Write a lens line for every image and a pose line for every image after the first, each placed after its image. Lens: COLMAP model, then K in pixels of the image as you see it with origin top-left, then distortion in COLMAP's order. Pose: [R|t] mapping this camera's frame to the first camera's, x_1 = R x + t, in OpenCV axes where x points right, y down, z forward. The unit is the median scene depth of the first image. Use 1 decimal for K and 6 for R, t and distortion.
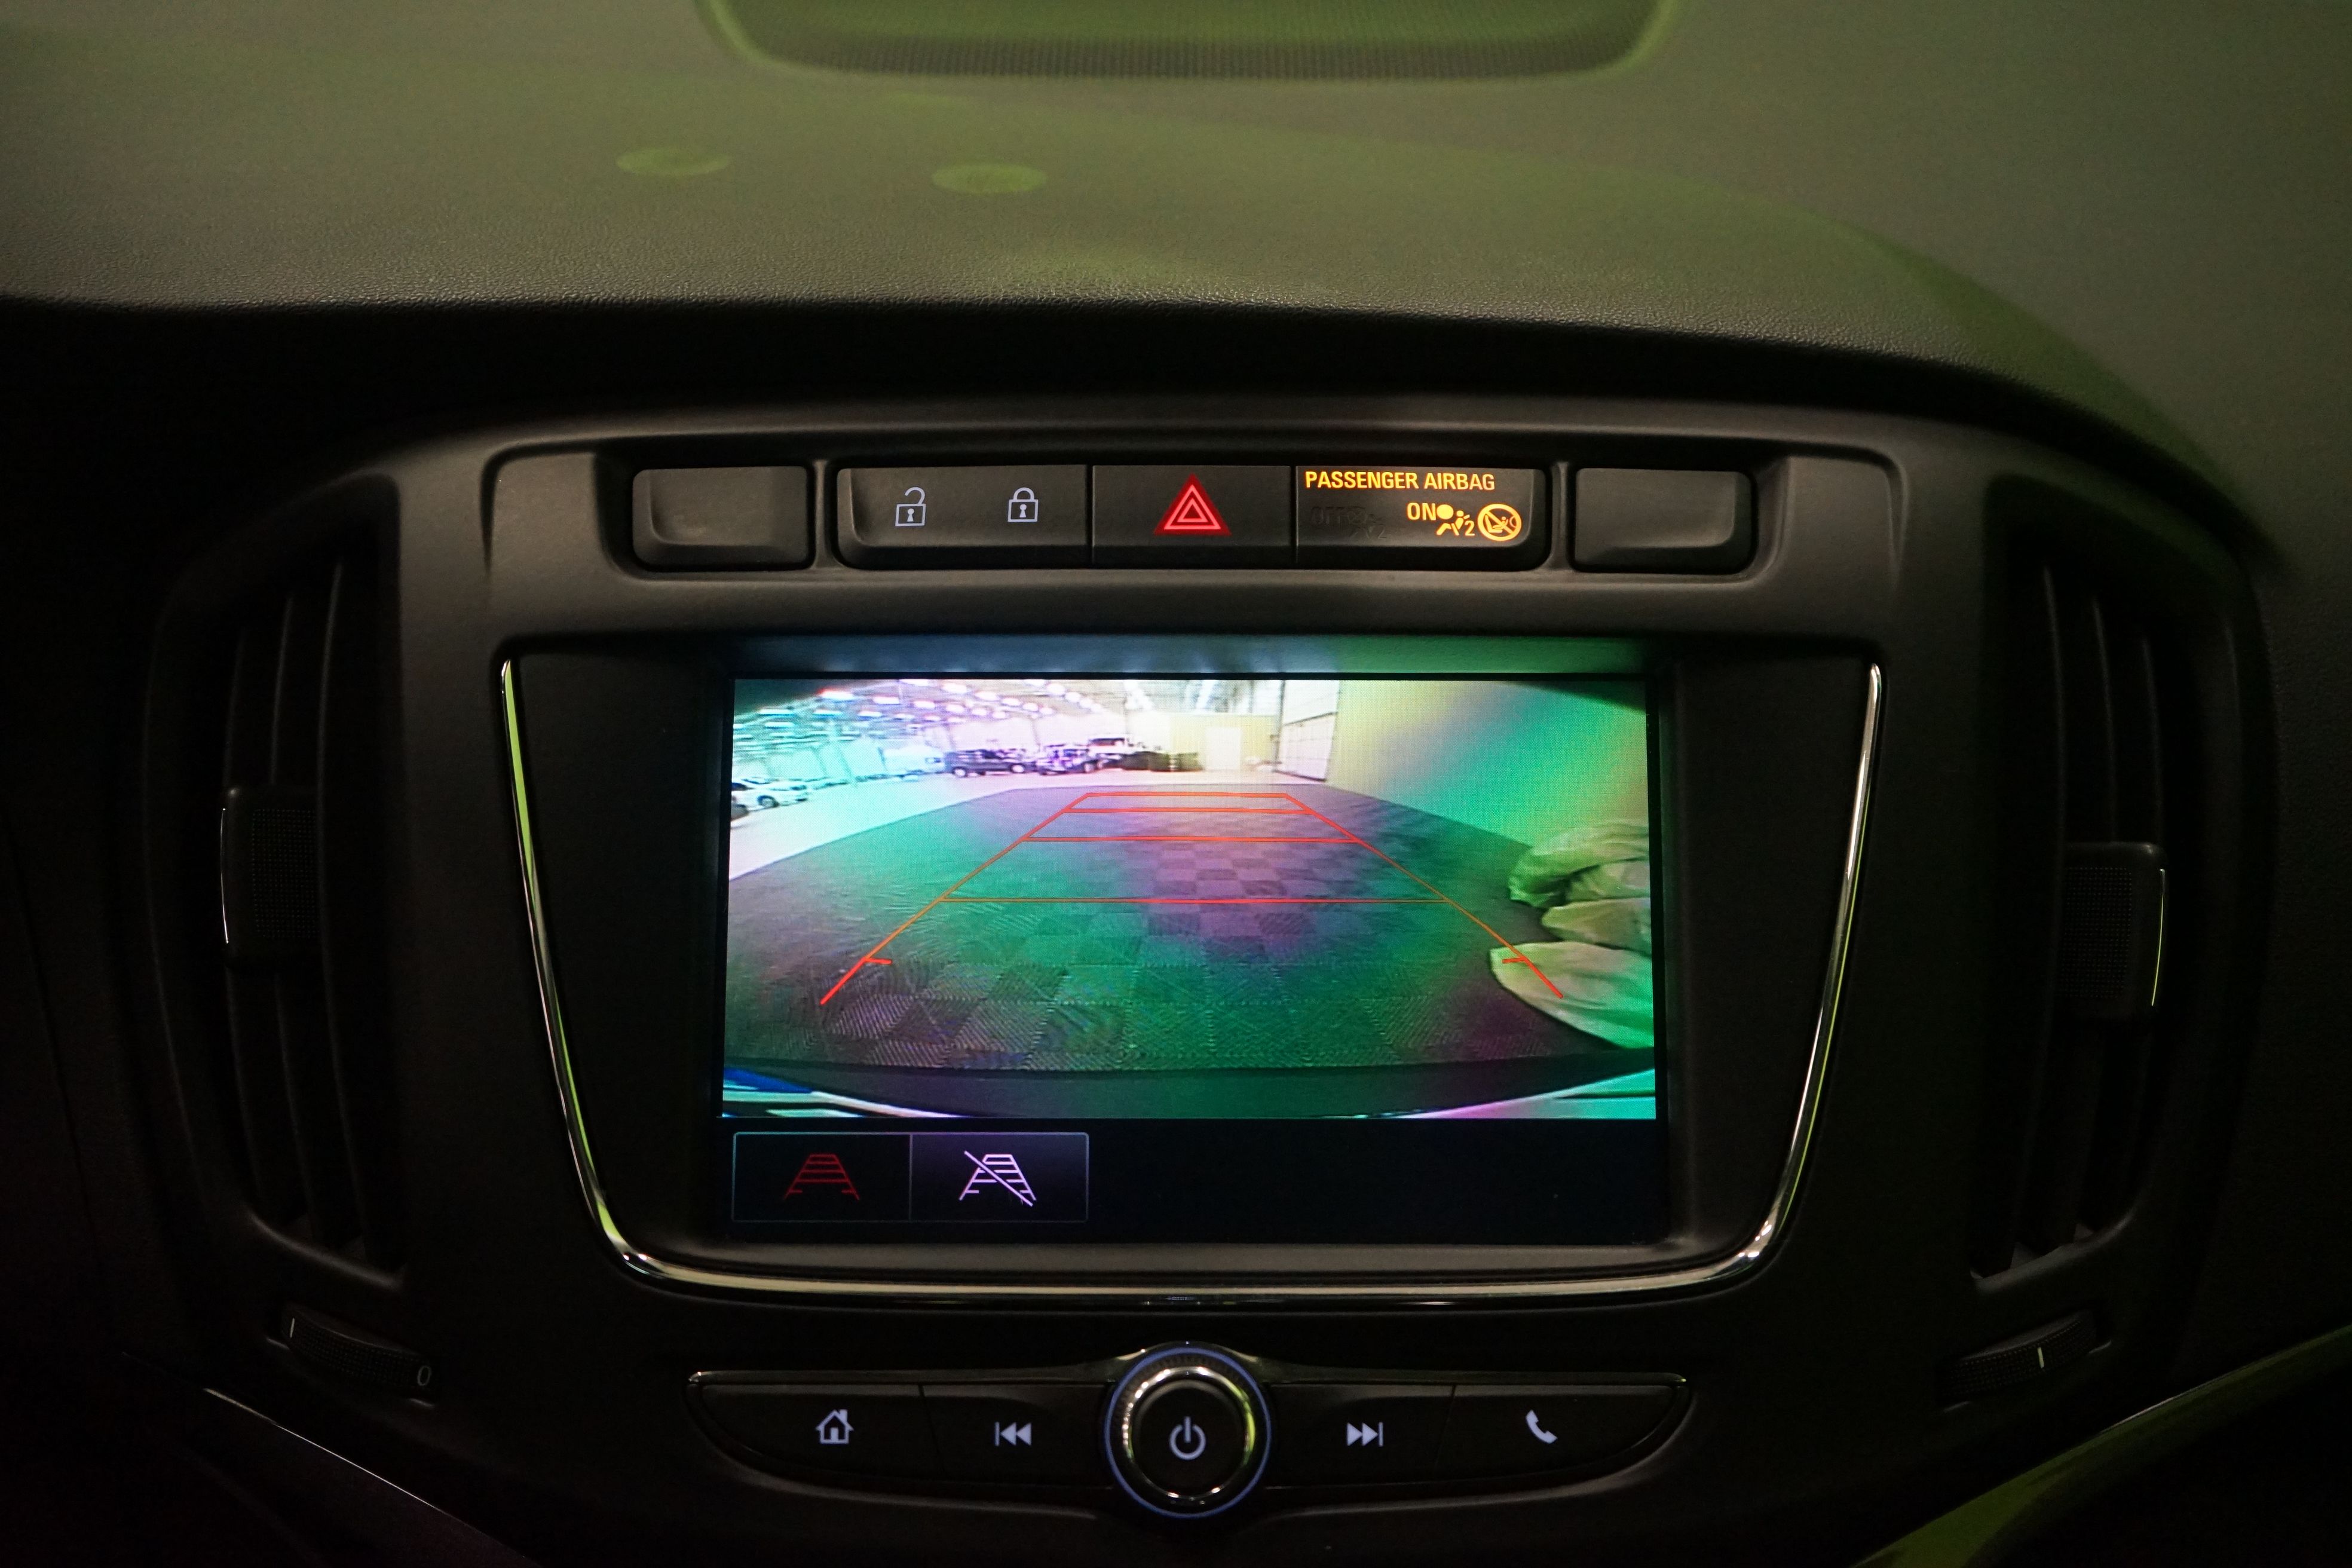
lens RADIAL K [[2957.1, 0, 1176.0], [0, 2957.1, 784.0], [0, 0, 1]] dist [-0.011802, -0.001102]
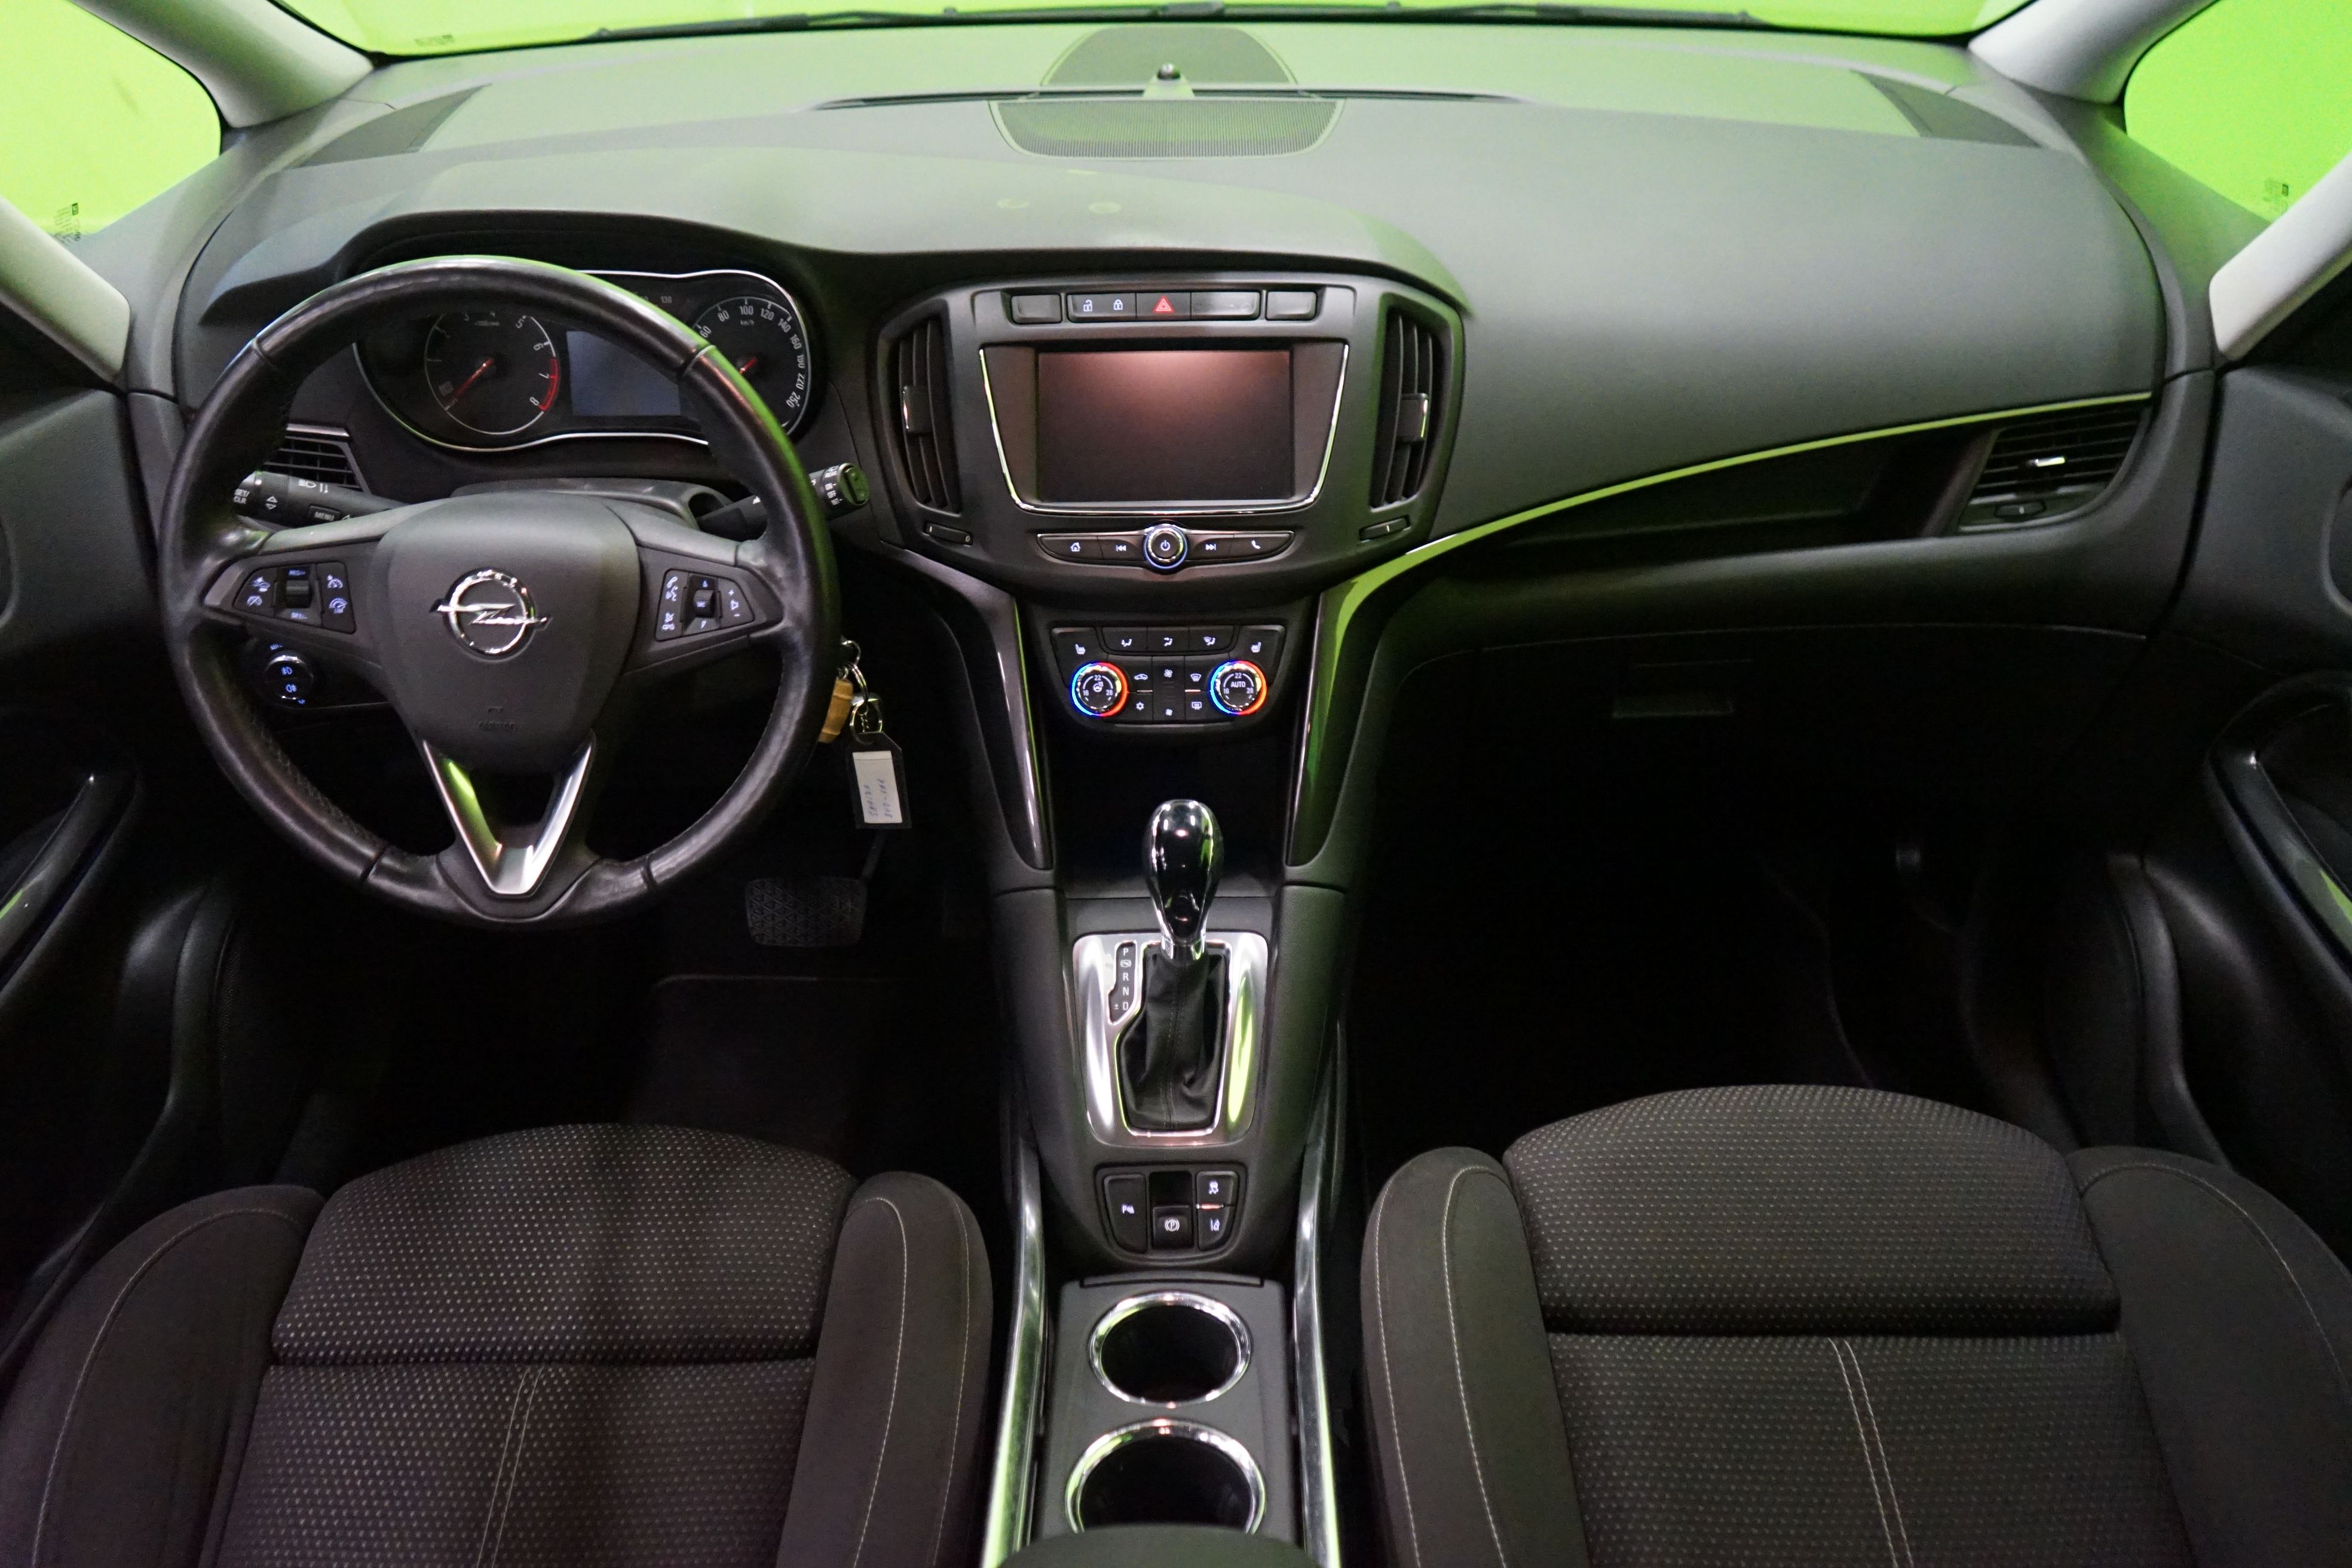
lens RADIAL K [[1962.7, 0, 1176.0], [0, 1962.7, 784.0], [0, 0, 1]] dist [-0.009100, 0.052006]
pose [[0.999881, -0.013262, -0.007917, 0.032440], [0.014326, 0.987899, 0.154434, 0.120540], [0.005773, -0.154529, 0.987971, -1.527539]]
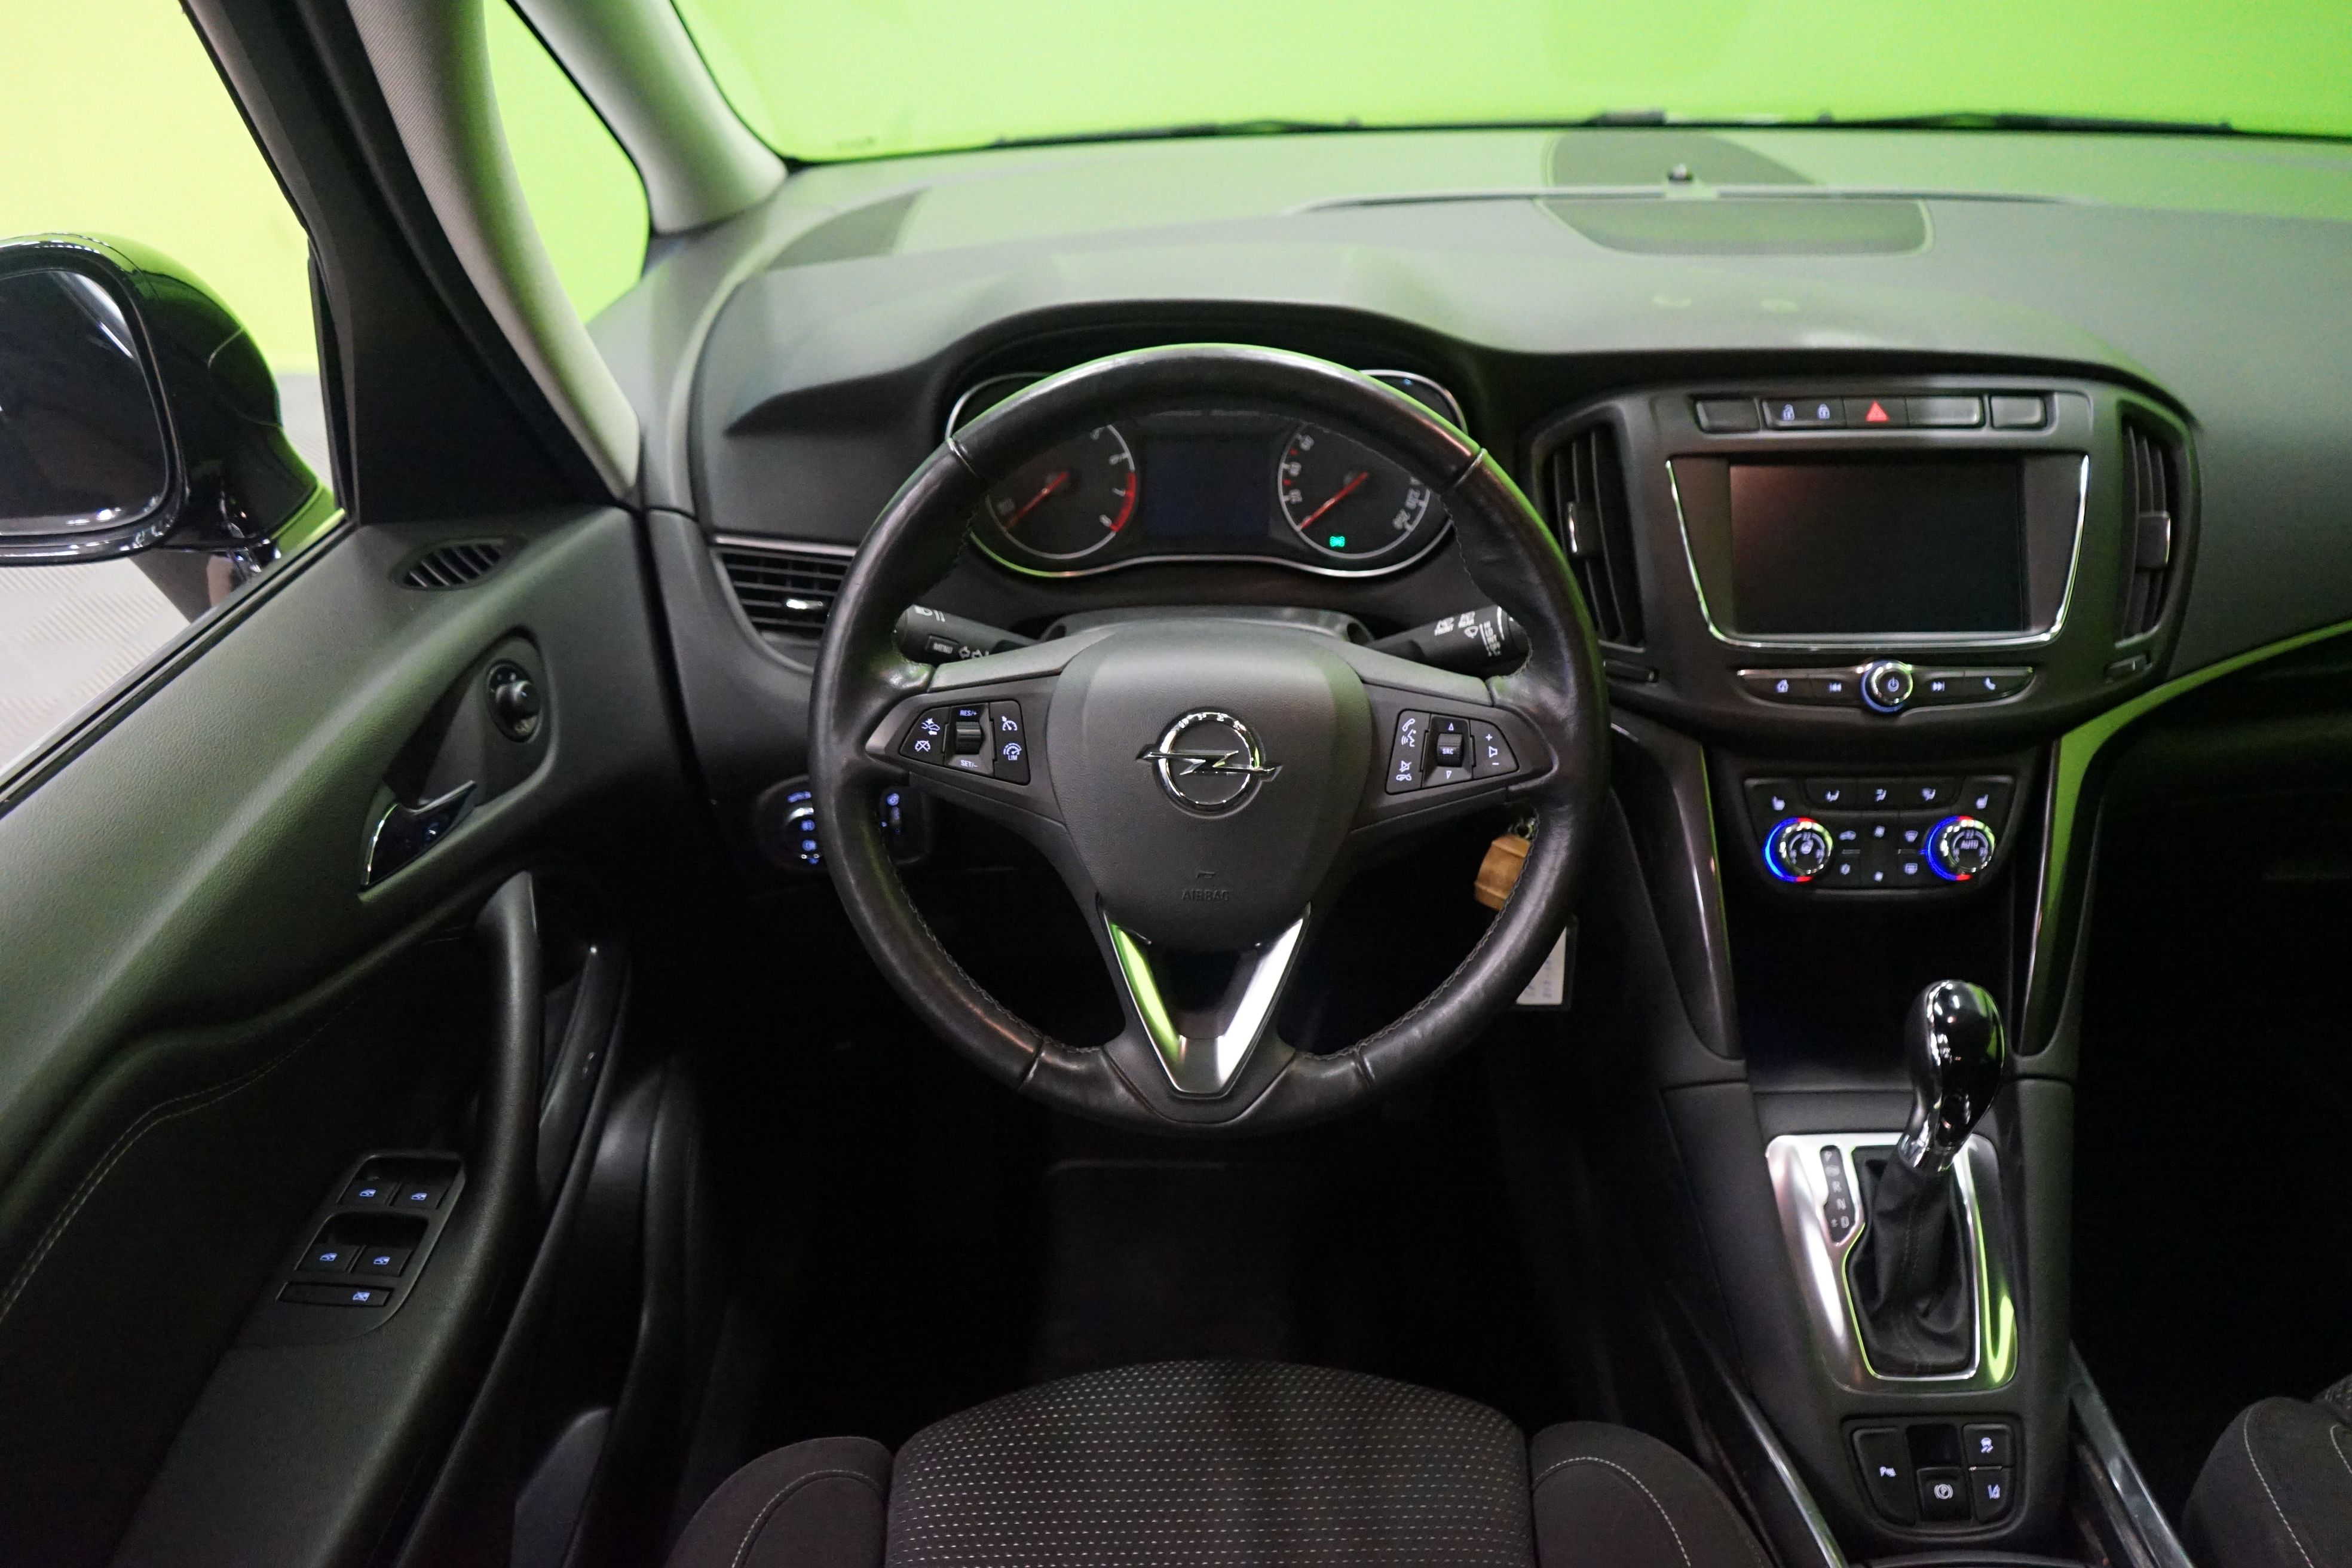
lens RADIAL K [[1962.7, 0, 1176.0], [0, 1962.7, 784.0], [0, 0, 1]] dist [-0.009100, 0.052006]
pose [[0.999930, -0.011794, 0.000191, -0.769114], [0.011741, 0.996695, 0.080379, 0.132190], [-0.001138, -0.080371, 0.996764, -1.186670]]
